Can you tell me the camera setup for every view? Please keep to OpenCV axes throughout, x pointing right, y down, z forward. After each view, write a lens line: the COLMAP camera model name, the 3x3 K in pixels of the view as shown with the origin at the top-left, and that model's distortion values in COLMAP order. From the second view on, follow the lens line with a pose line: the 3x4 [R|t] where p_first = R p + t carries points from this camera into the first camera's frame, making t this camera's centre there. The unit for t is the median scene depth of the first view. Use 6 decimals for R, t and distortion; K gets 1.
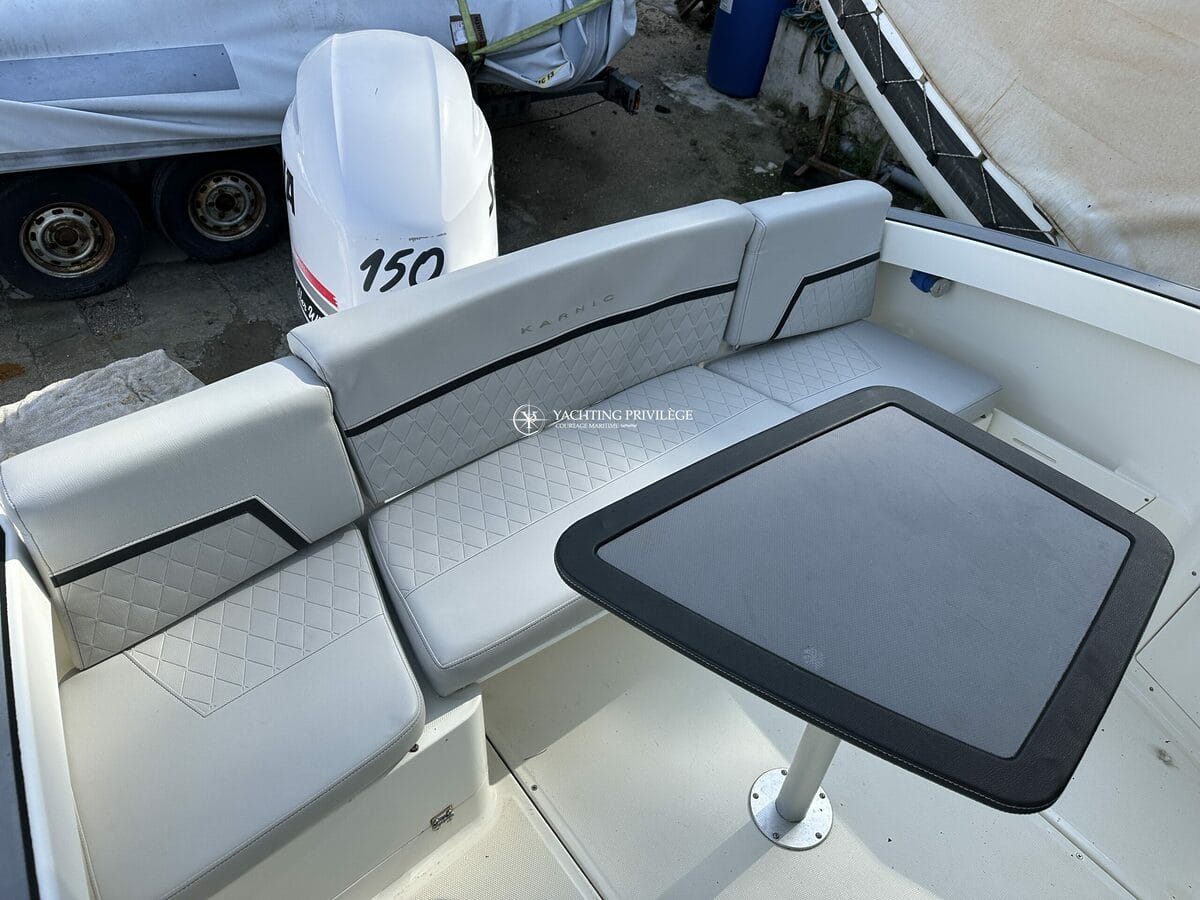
lens RADIAL K [[844.4, 0, 592.7], [0, 844.4, 448.1], [0, 0, 1]] dist [-0.000576, -0.002360]
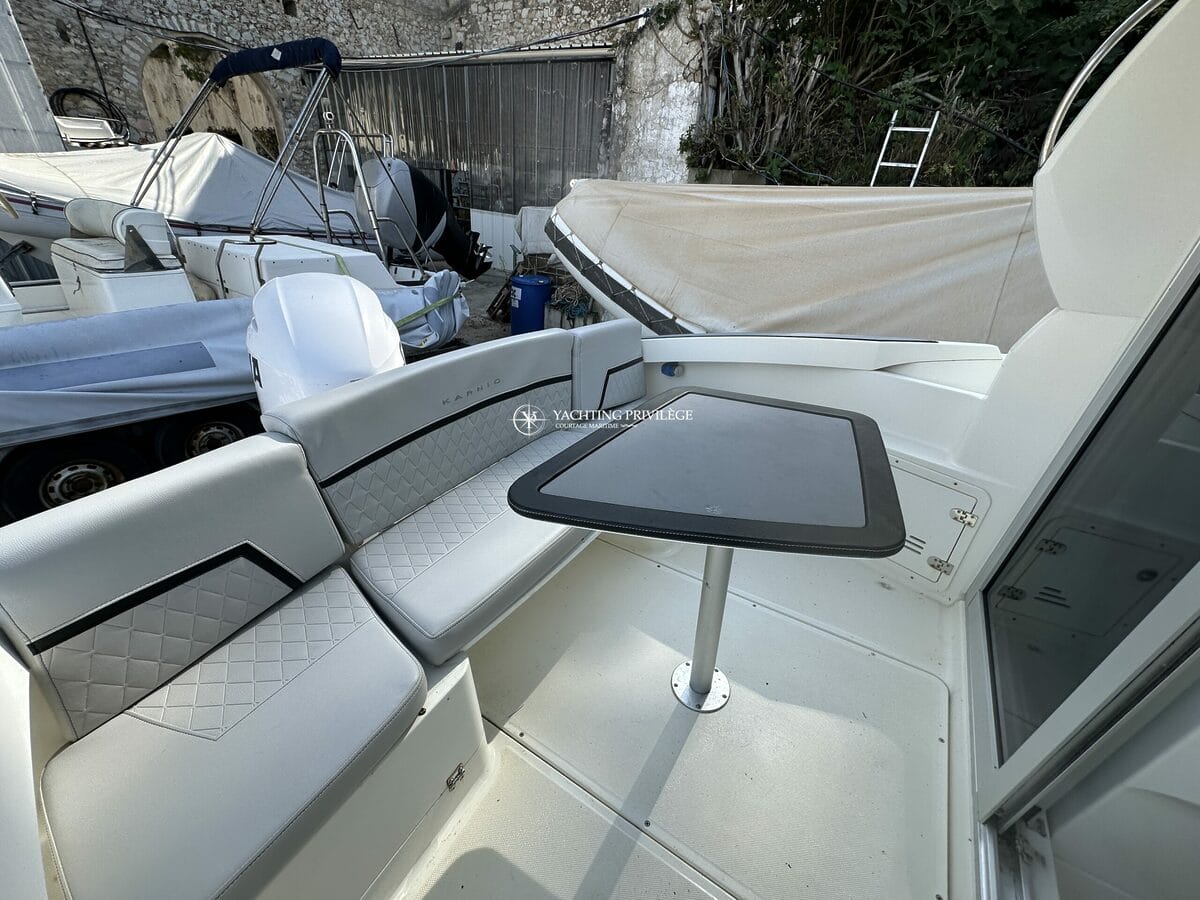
lens RADIAL K [[478.4, 0, 601.3], [0, 478.4, 452.3], [0, 0, 1]] dist [-0.001279, 0.000413]
pose [[0.941720, -0.202375, 0.268716, -0.064580], [0.256857, 0.948402, -0.185900, 0.160499], [-0.217229, 0.244087, 0.945110, 0.171495]]
